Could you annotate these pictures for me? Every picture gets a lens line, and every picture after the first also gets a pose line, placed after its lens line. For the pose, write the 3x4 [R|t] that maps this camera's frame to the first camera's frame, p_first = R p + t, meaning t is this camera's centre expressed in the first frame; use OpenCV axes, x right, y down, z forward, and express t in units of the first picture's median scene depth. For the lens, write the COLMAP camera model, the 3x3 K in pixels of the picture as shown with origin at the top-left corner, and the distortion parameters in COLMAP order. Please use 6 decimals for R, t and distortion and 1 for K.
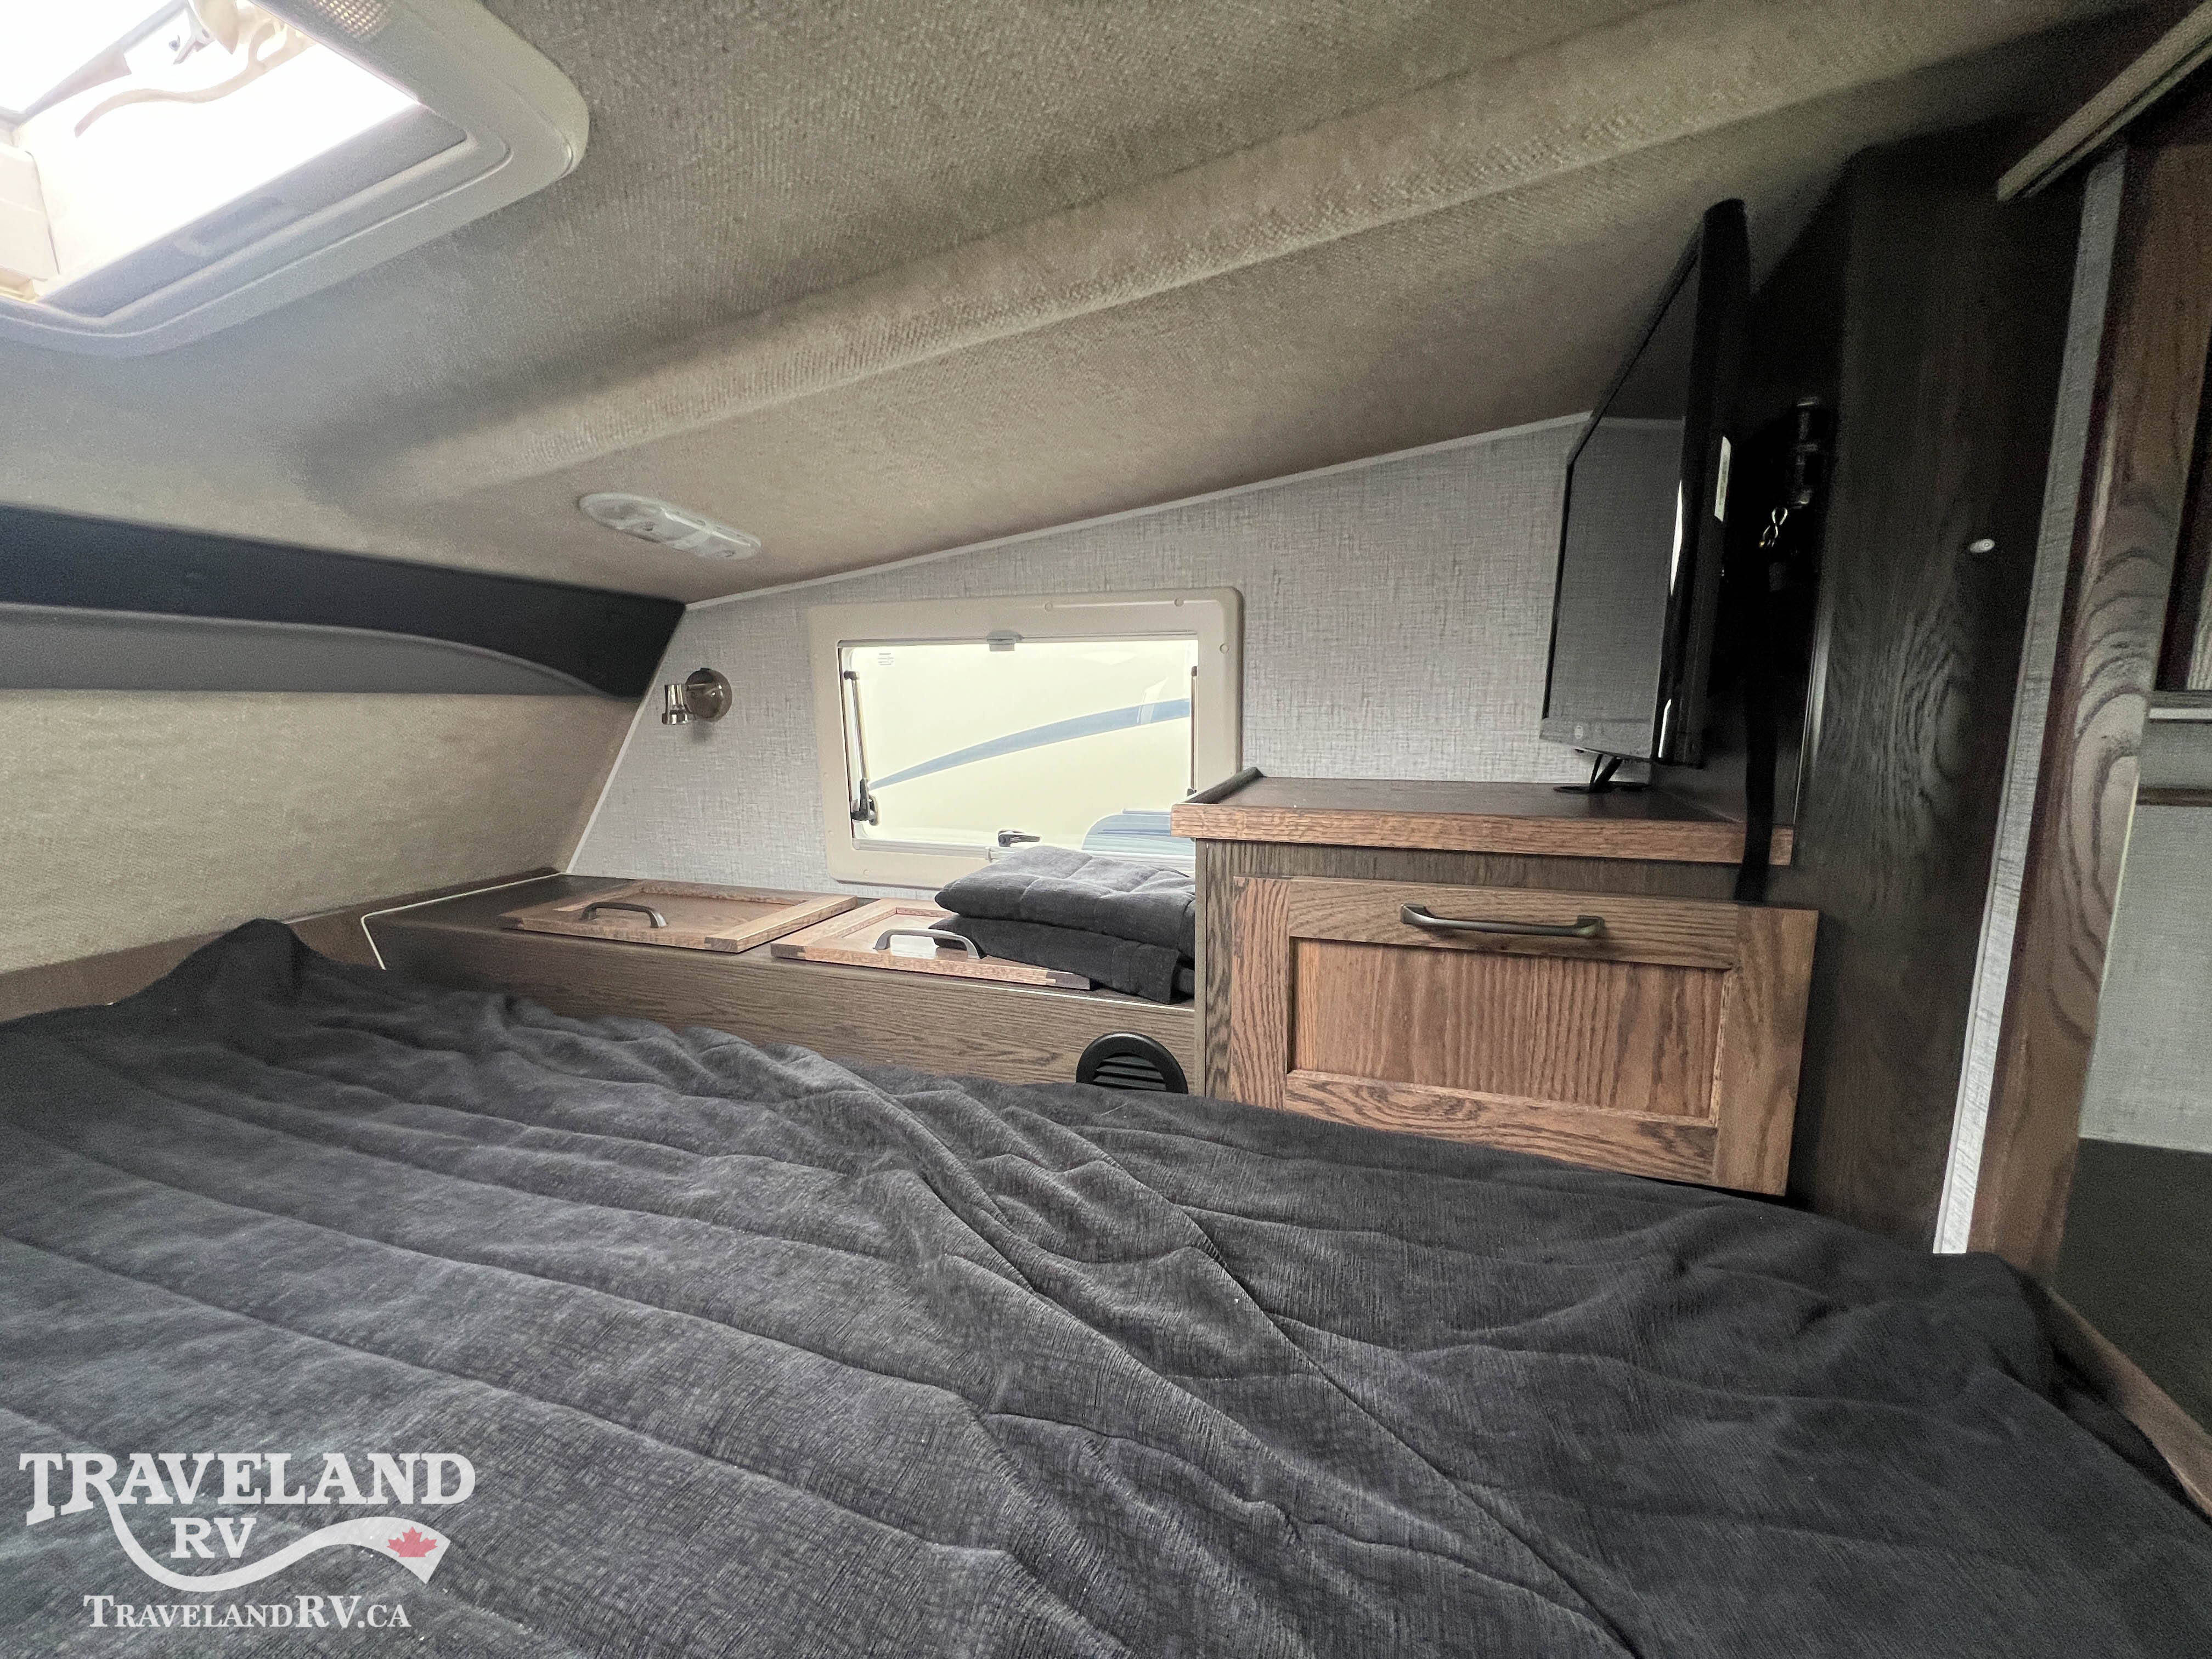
lens RADIAL K [[883.8, 0, 1106.0], [0, 883.8, 829.5], [0, 0, 1]] dist [-0.001796, -0.000197]
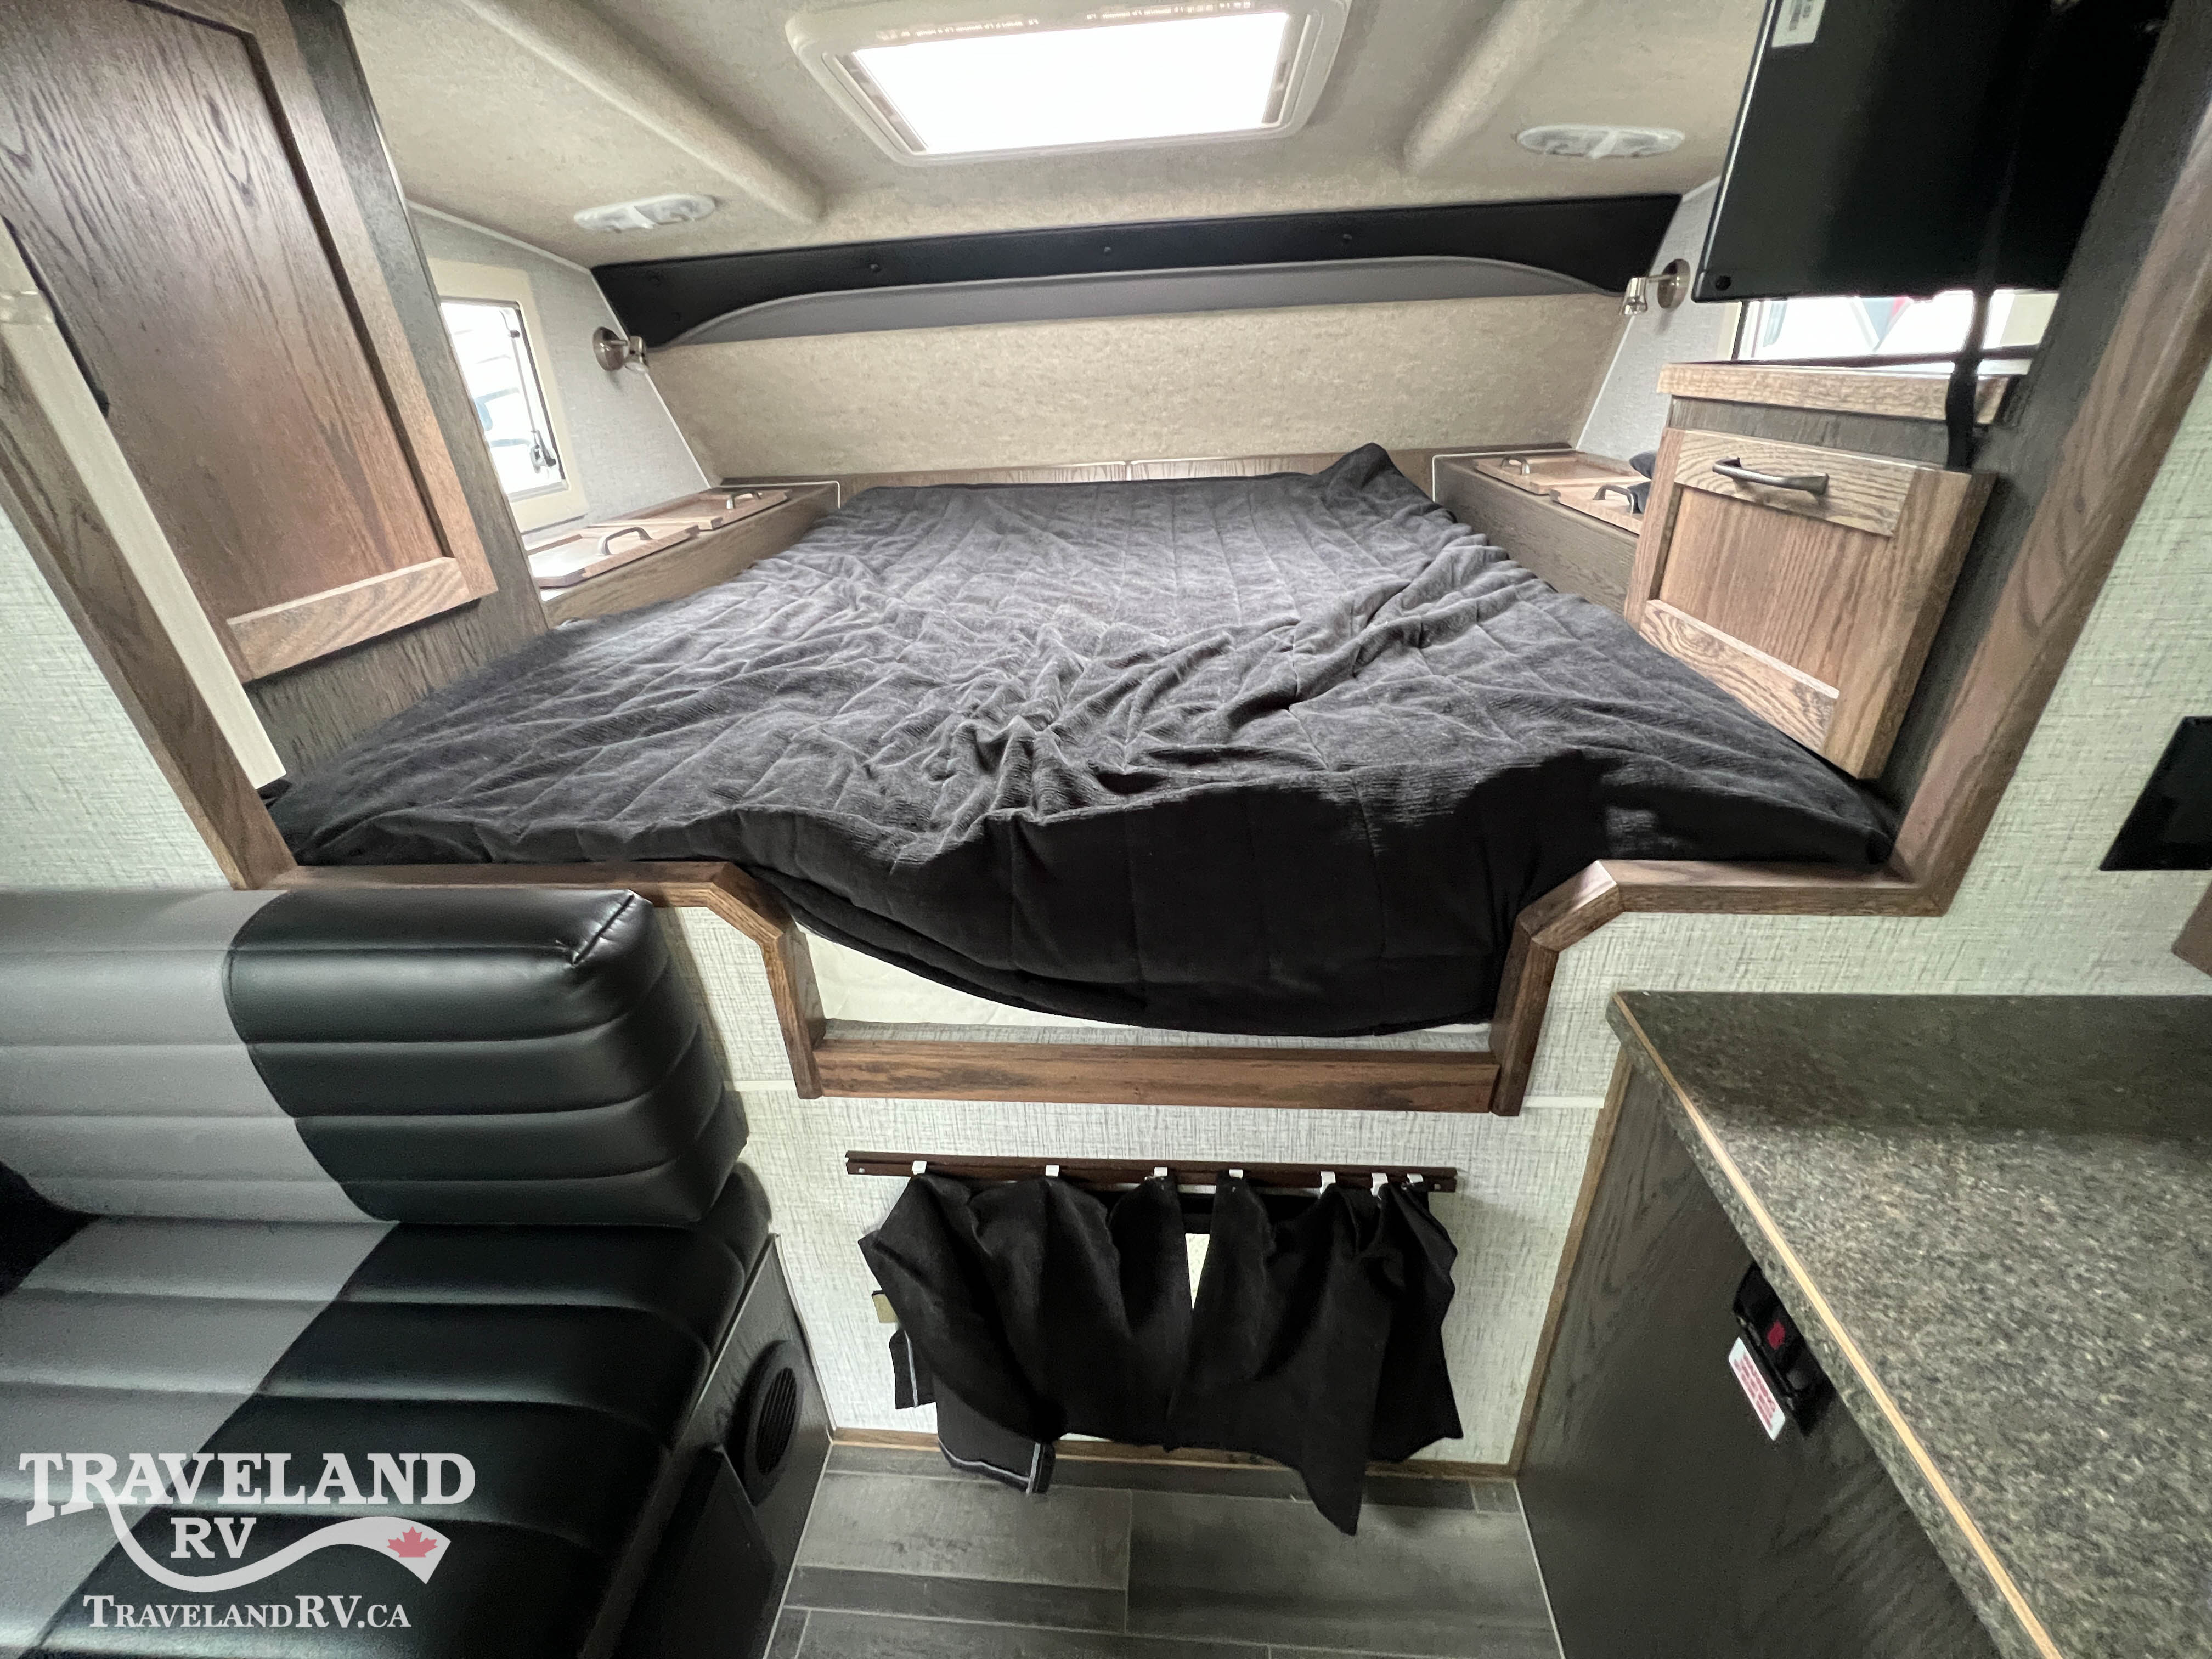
lens RADIAL K [[883.8, 0, 1106.0], [0, 883.8, 829.5], [0, 0, 1]] dist [-0.001796, -0.000197]
pose [[0.257384, 0.452360, -0.853887, 1.325201], [-0.095912, 0.891254, 0.443245, 0.085949], [0.961537, -0.032186, 0.272782, -0.121686]]
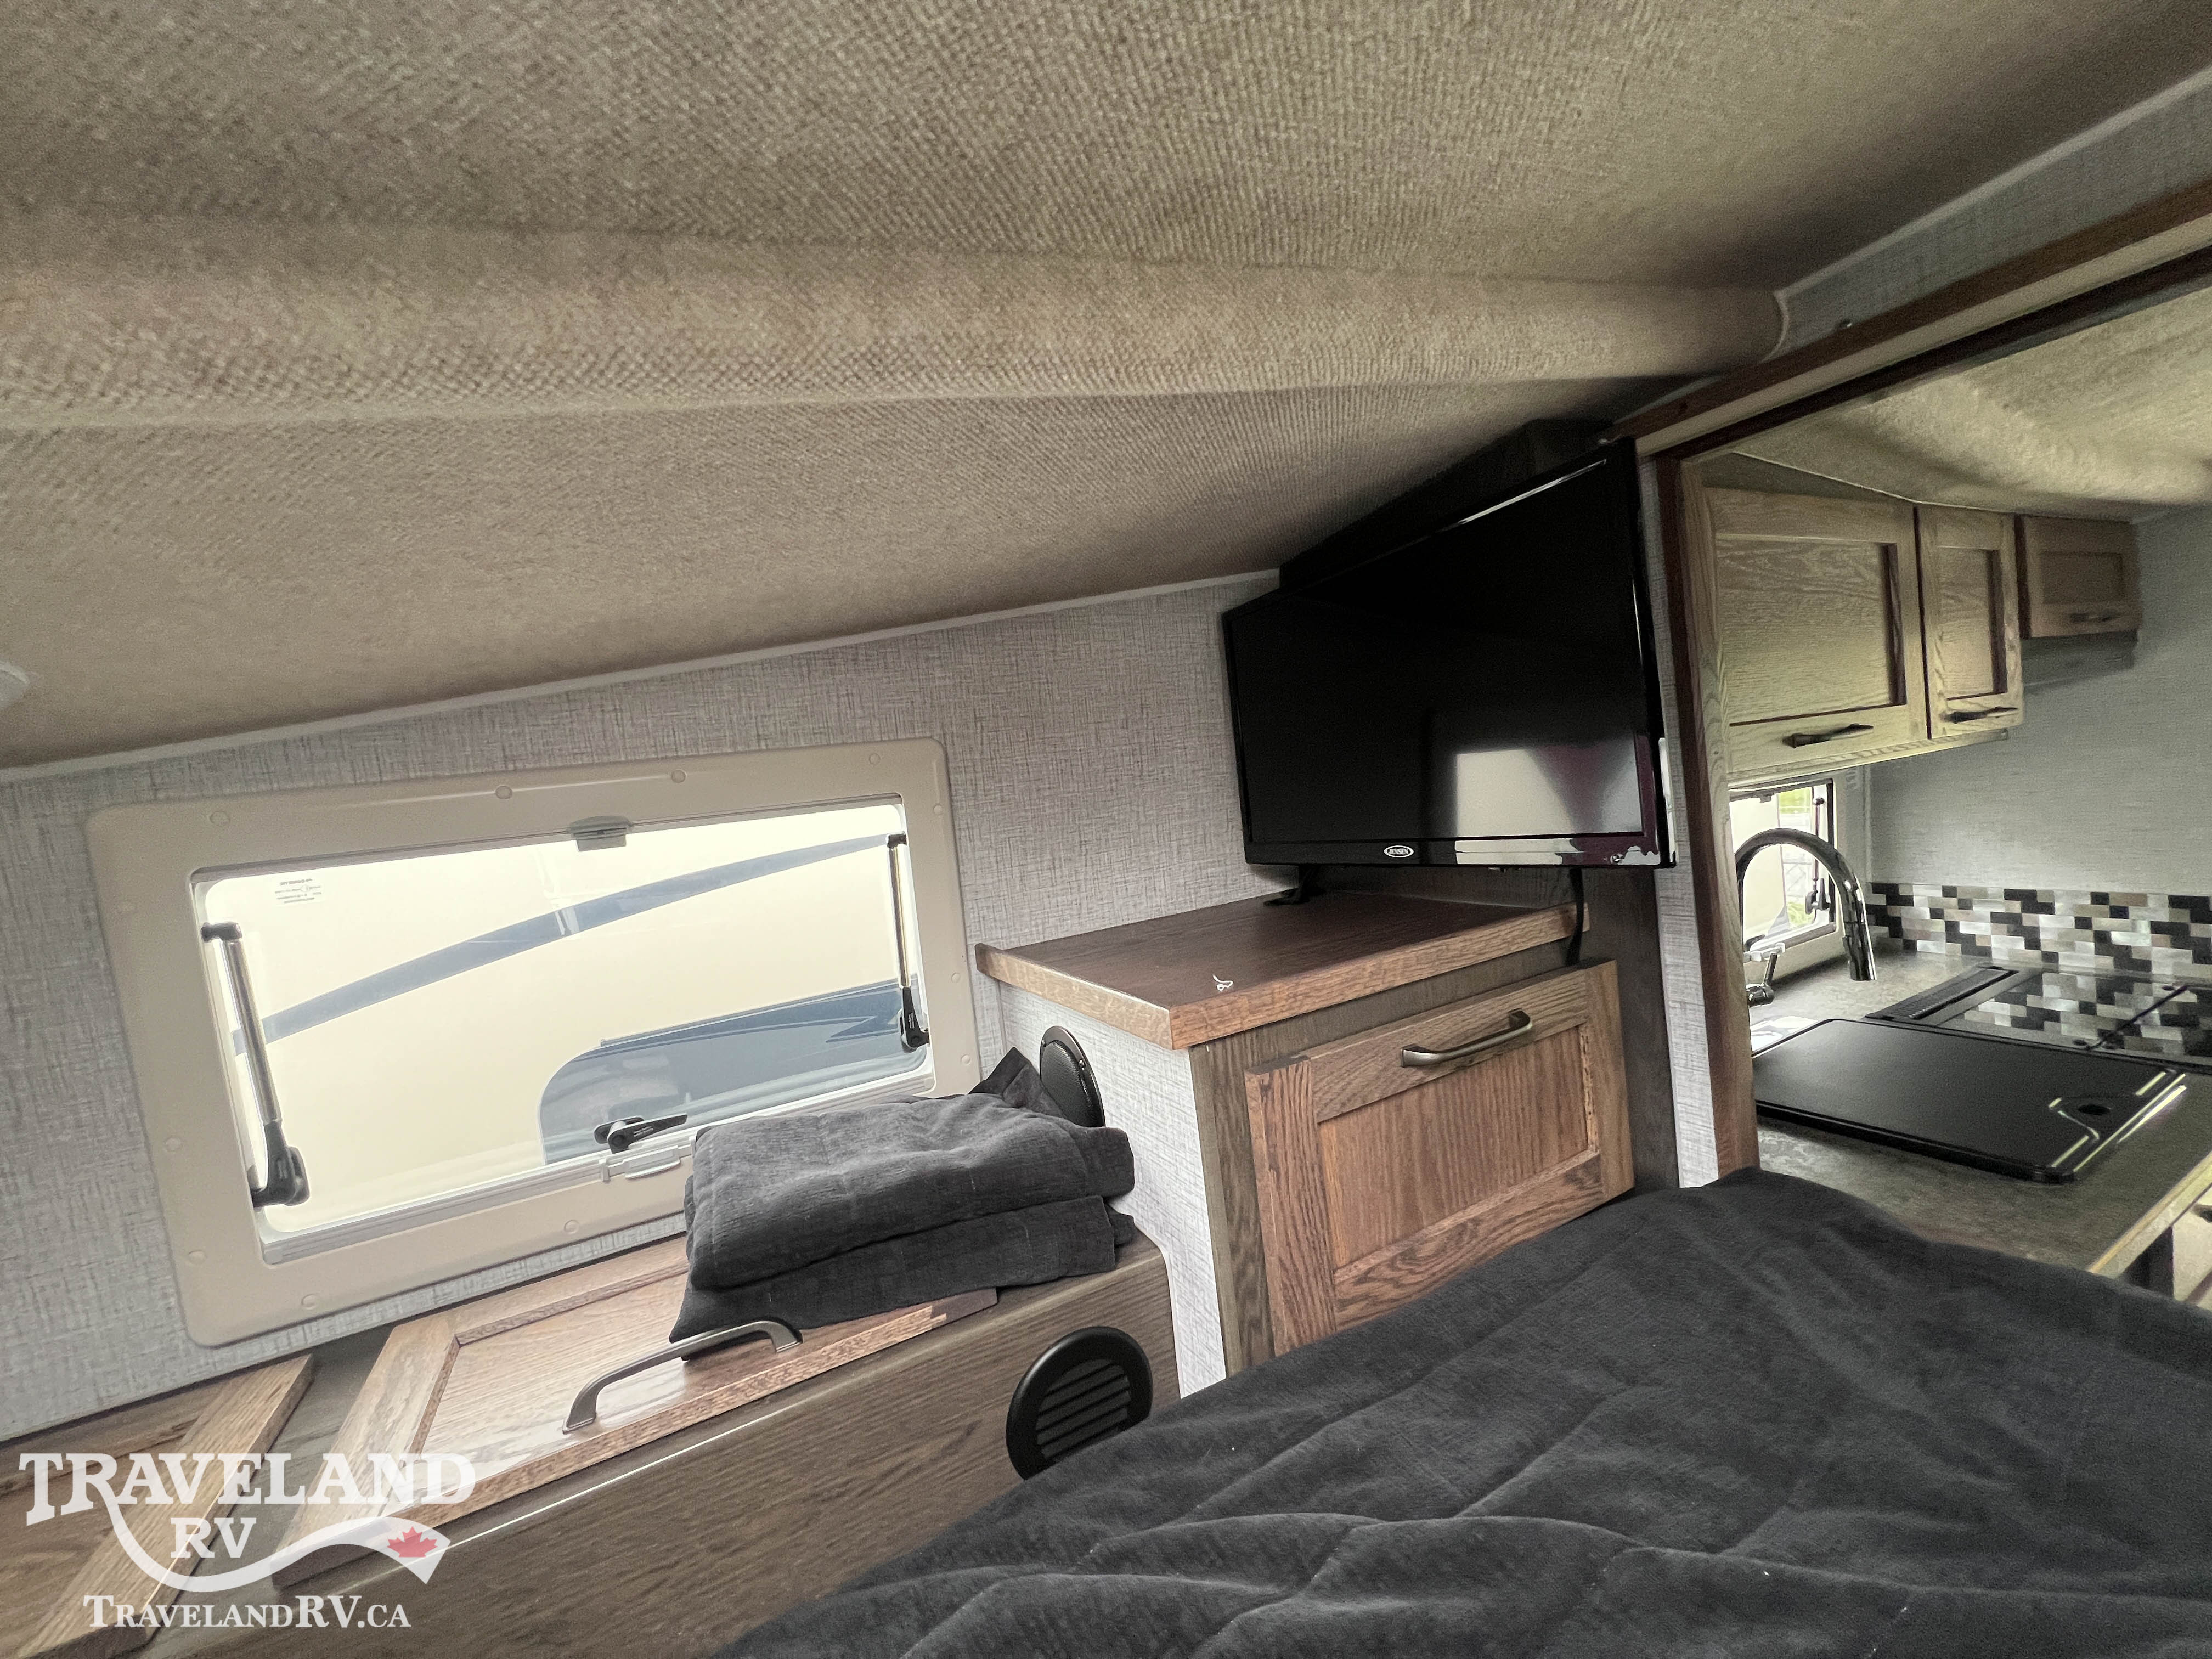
lens RADIAL K [[883.8, 0, 1106.0], [0, 883.8, 829.5], [0, 0, 1]] dist [-0.001796, -0.000197]
pose [[0.683993, -0.114738, 0.720409, -0.551912], [0.220921, 0.973759, -0.054665, -0.166717], [-0.695232, 0.196544, 0.691392, 0.500934]]
